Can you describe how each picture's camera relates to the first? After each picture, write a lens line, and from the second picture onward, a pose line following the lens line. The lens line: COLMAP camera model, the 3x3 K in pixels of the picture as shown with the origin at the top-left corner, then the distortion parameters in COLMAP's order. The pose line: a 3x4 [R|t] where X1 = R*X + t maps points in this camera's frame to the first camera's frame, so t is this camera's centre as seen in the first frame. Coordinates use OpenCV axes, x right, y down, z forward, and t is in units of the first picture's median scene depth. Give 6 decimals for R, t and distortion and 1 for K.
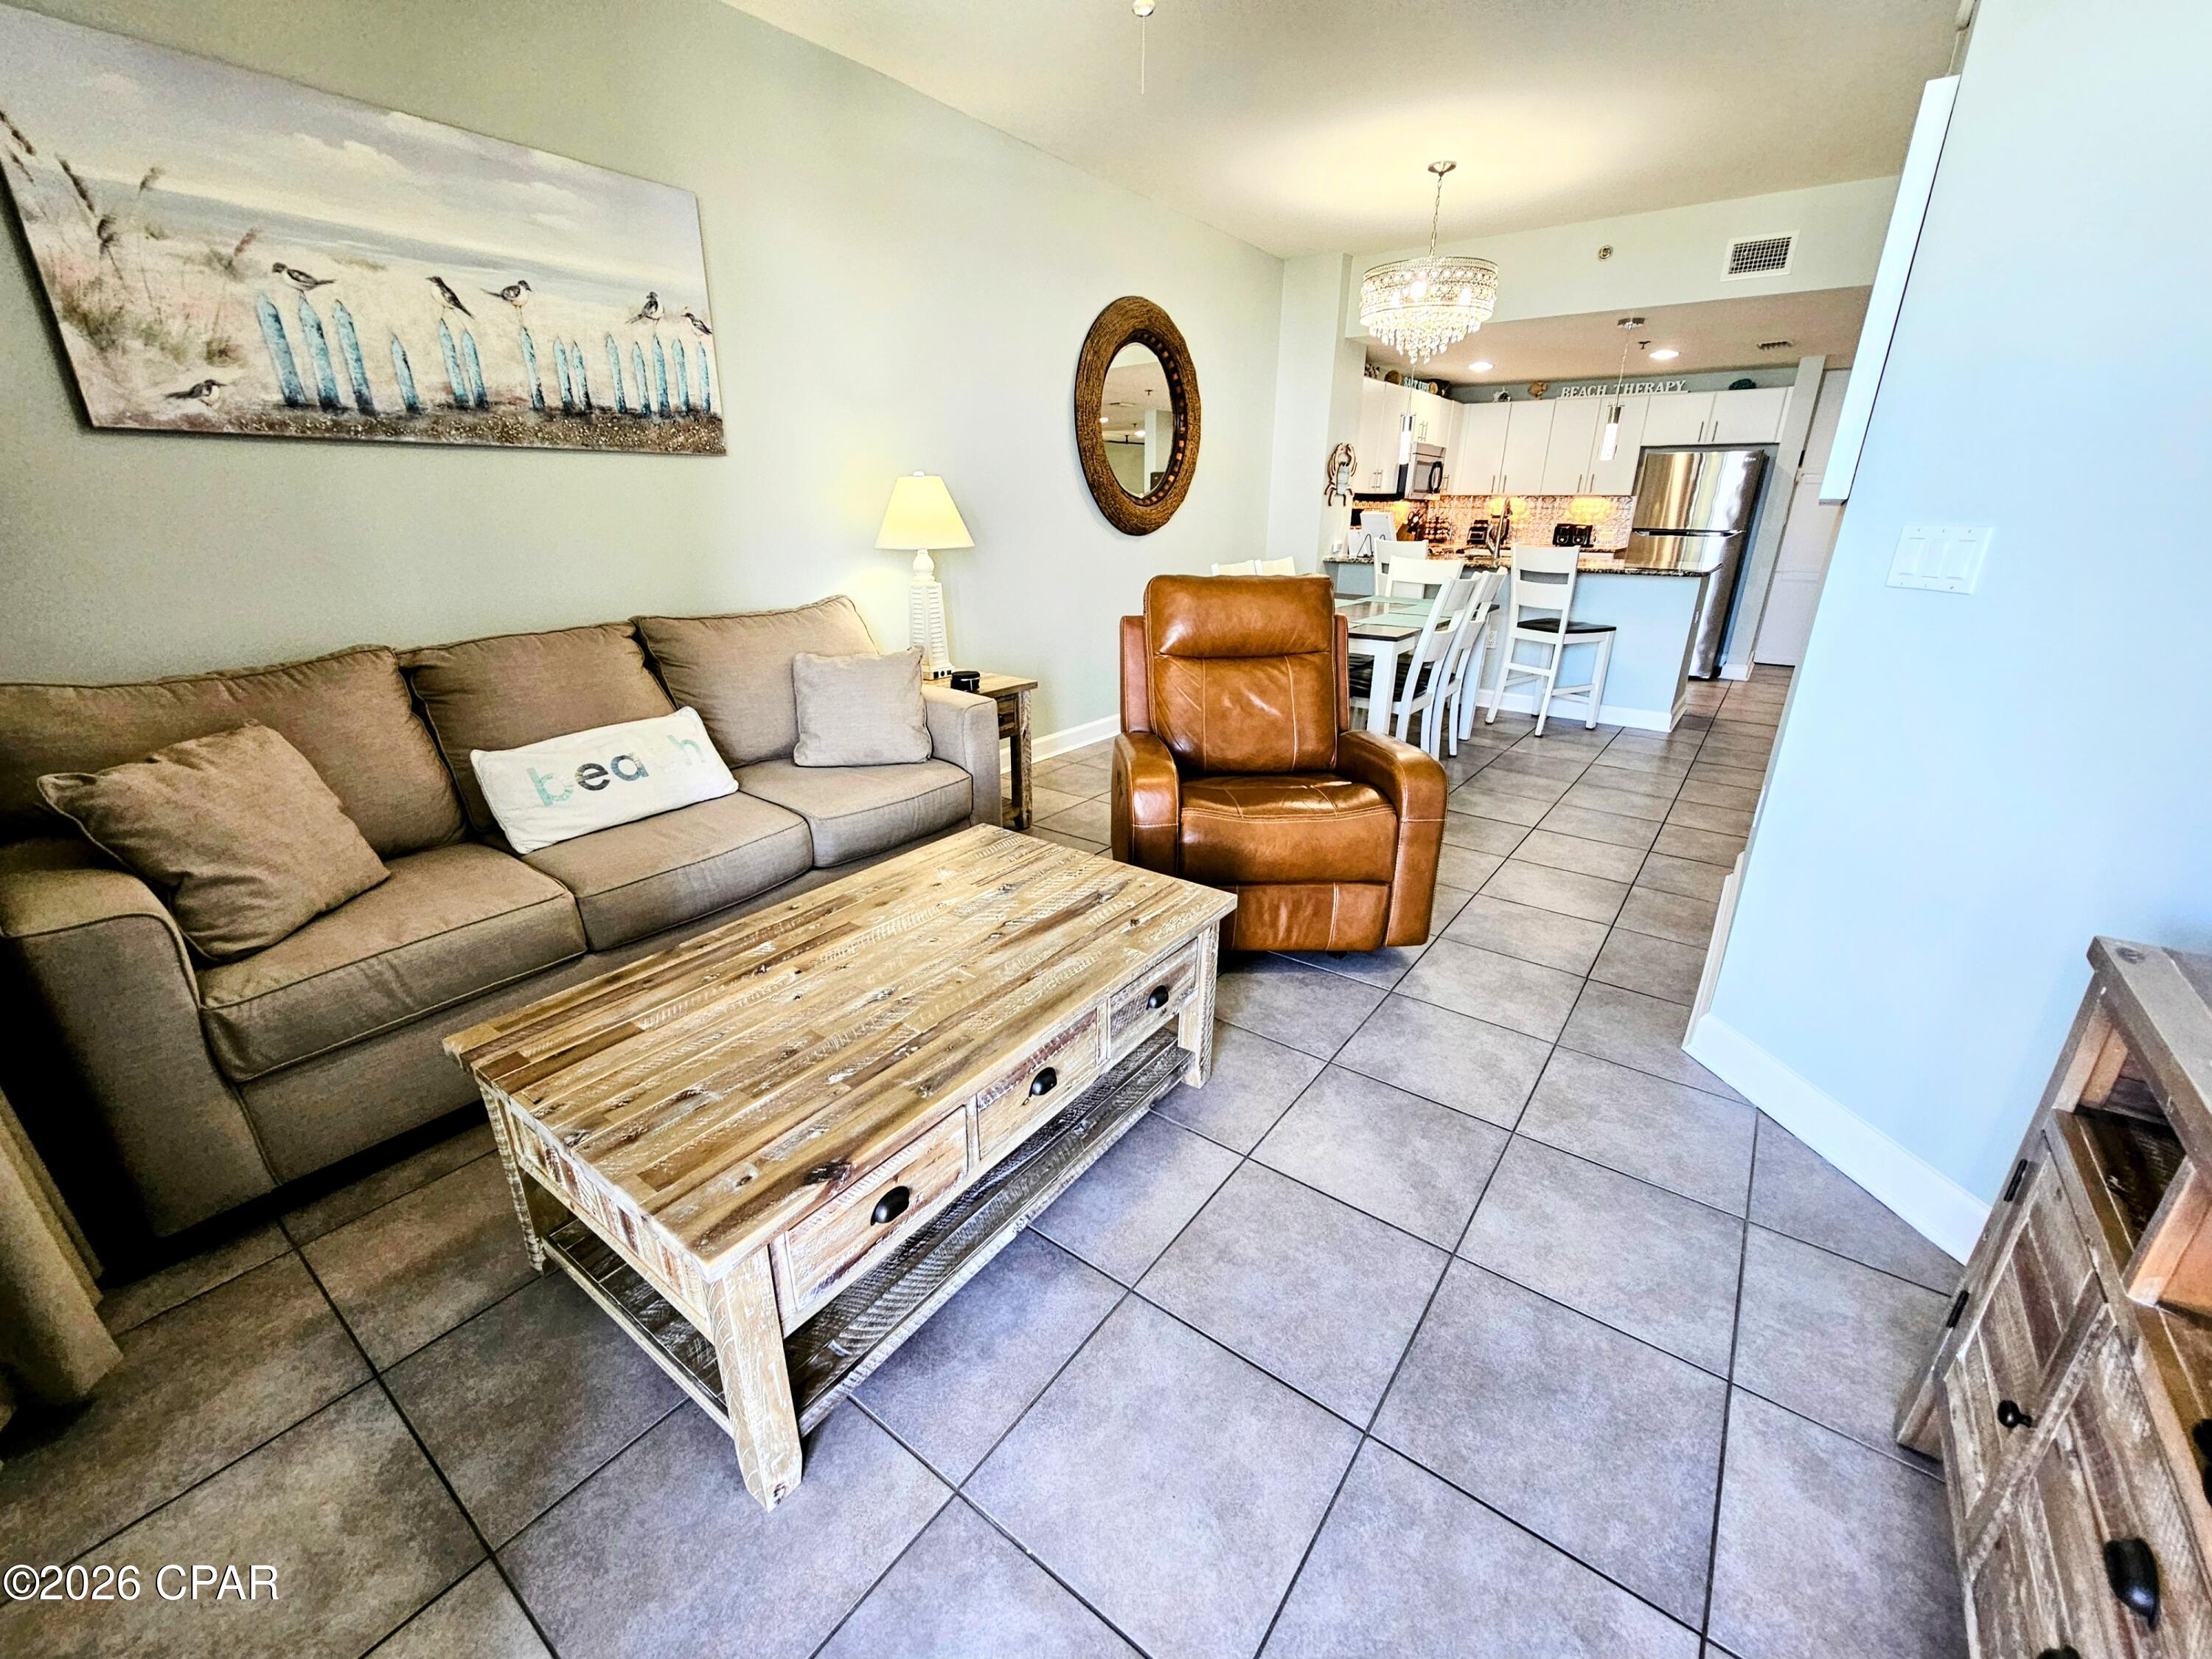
lens RADIAL K [[902.3, 0, 1092.7], [0, 902.3, 830.2], [0, 0, 1]] dist [-0.000450, 0.000780]
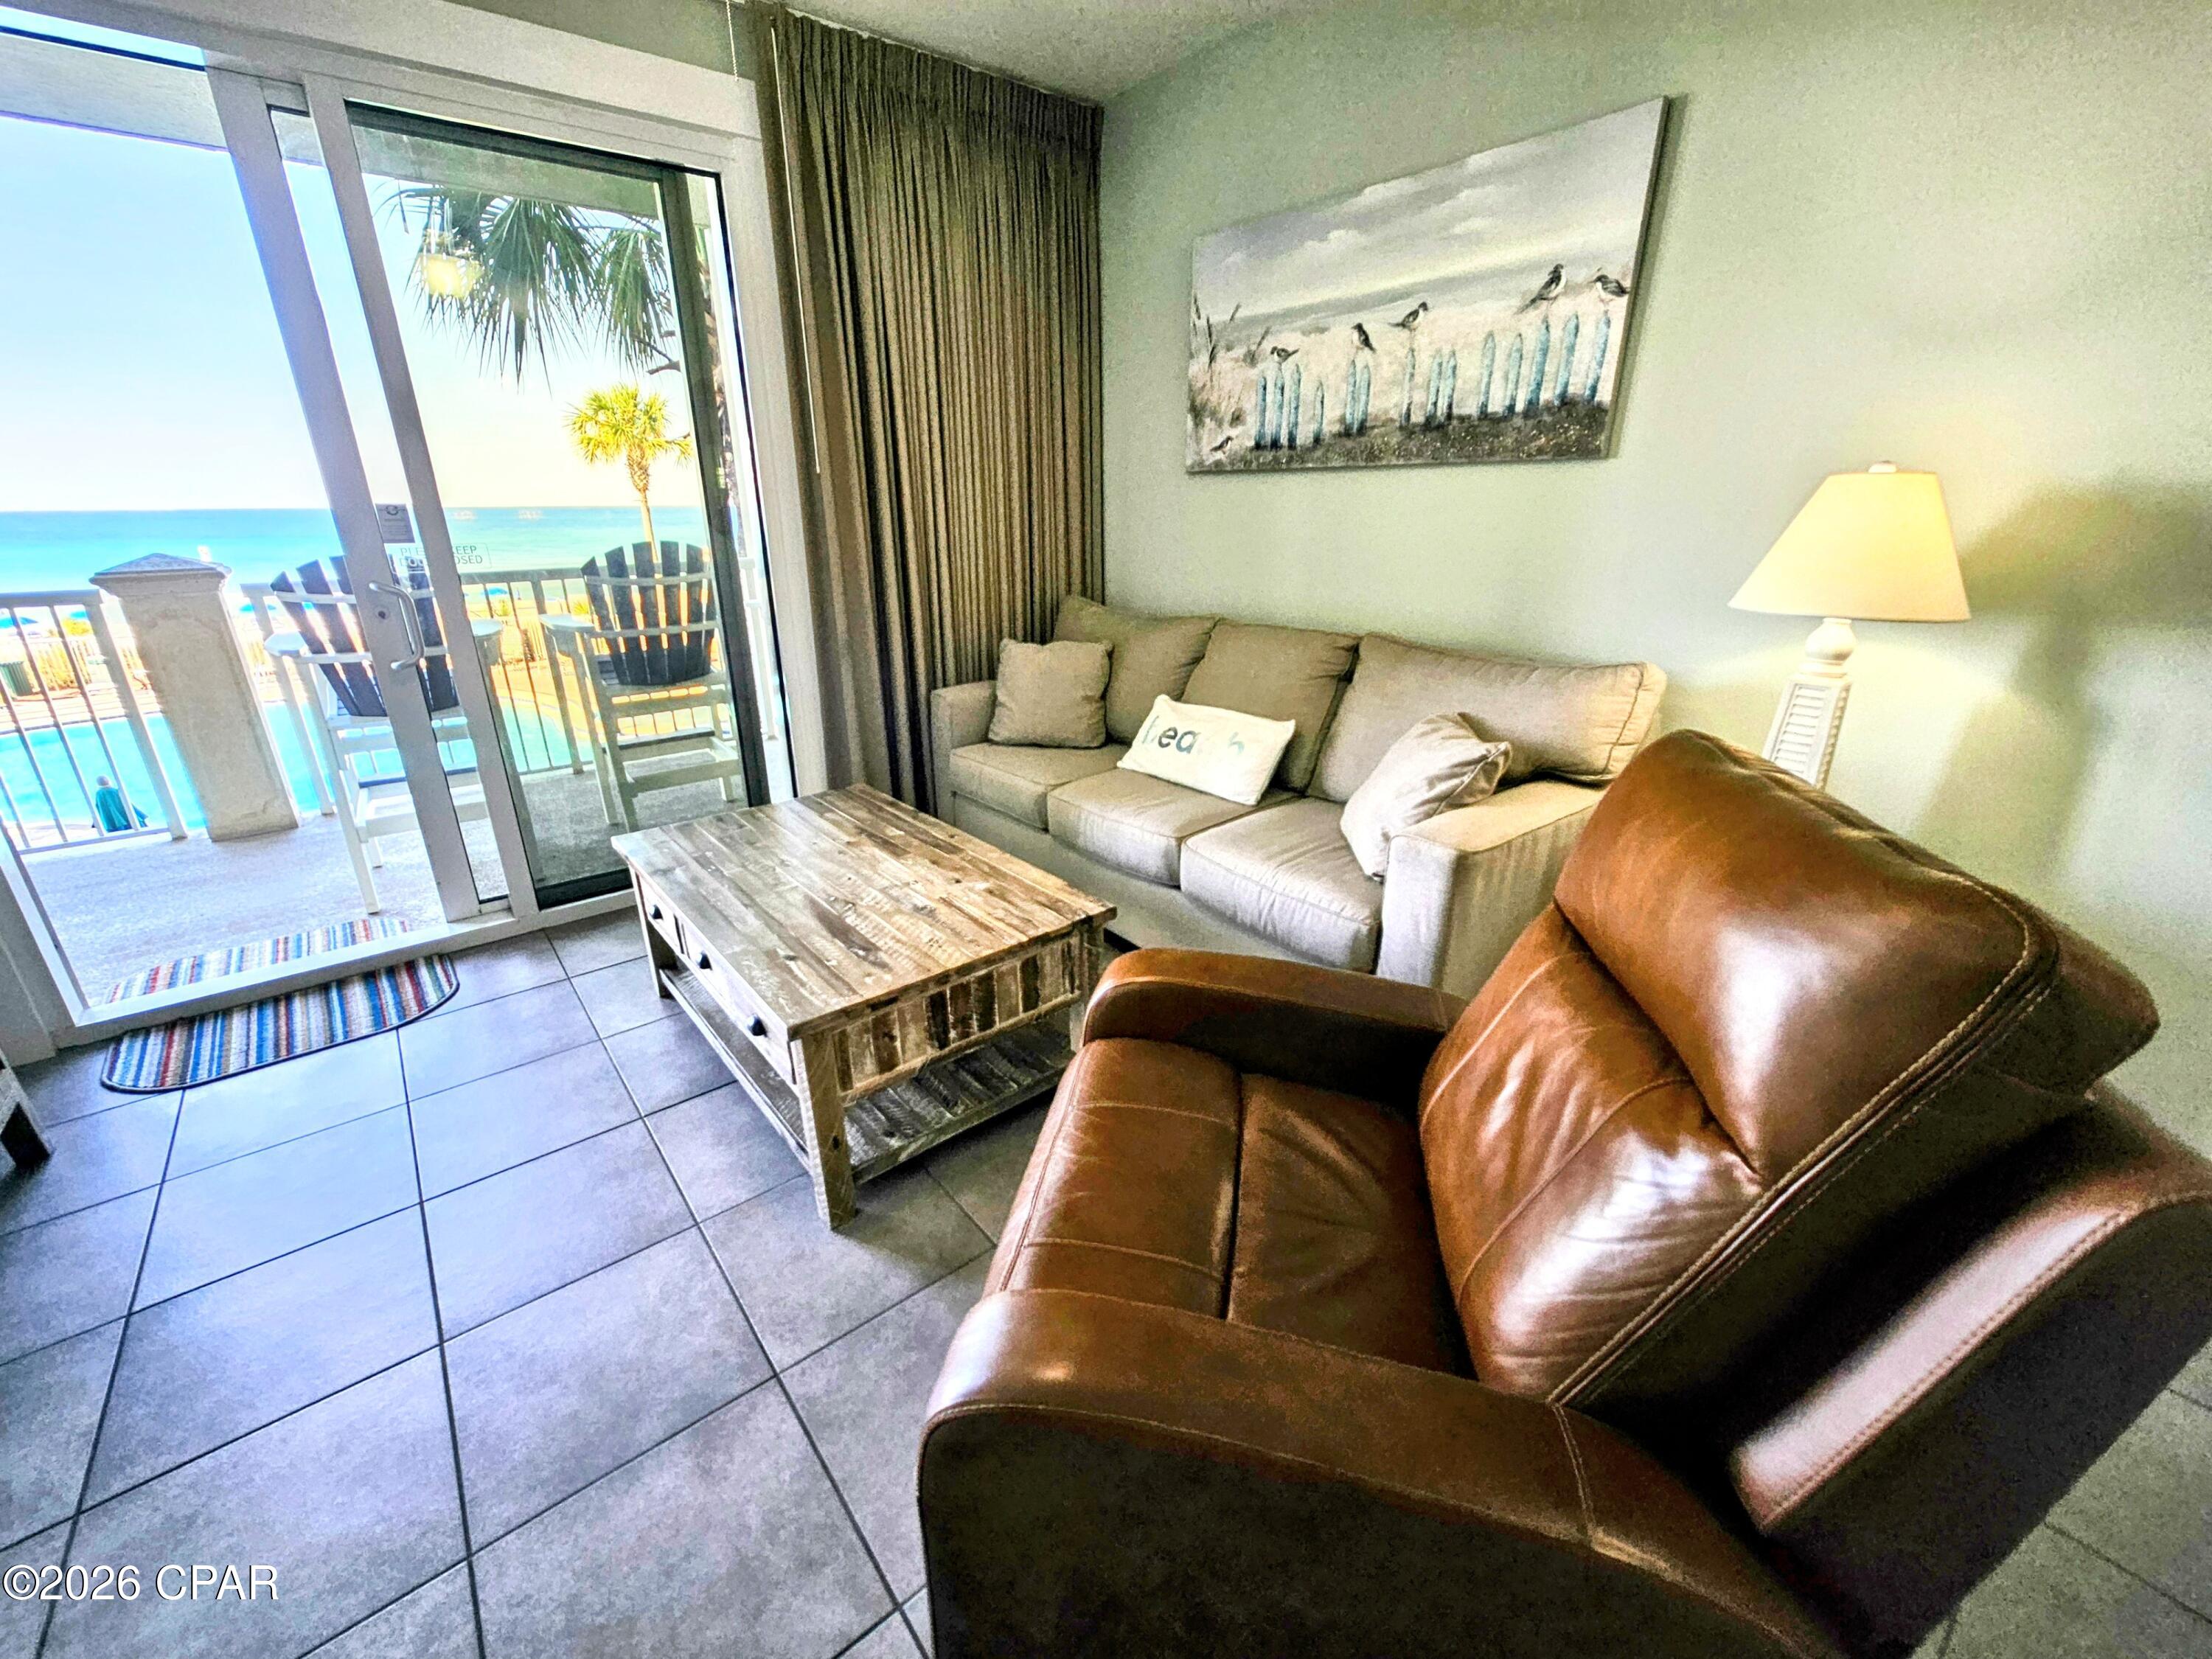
lens RADIAL K [[902.3, 0, 1090.4], [0, 902.3, 834.1], [0, 0, 1]] dist [-0.000450, 0.000780]
pose [[-0.244285, 0.337146, -0.909207, 0.635367], [-0.326743, 0.854166, 0.404525, -0.403741], [0.912997, 0.395897, -0.098500, 1.048889]]
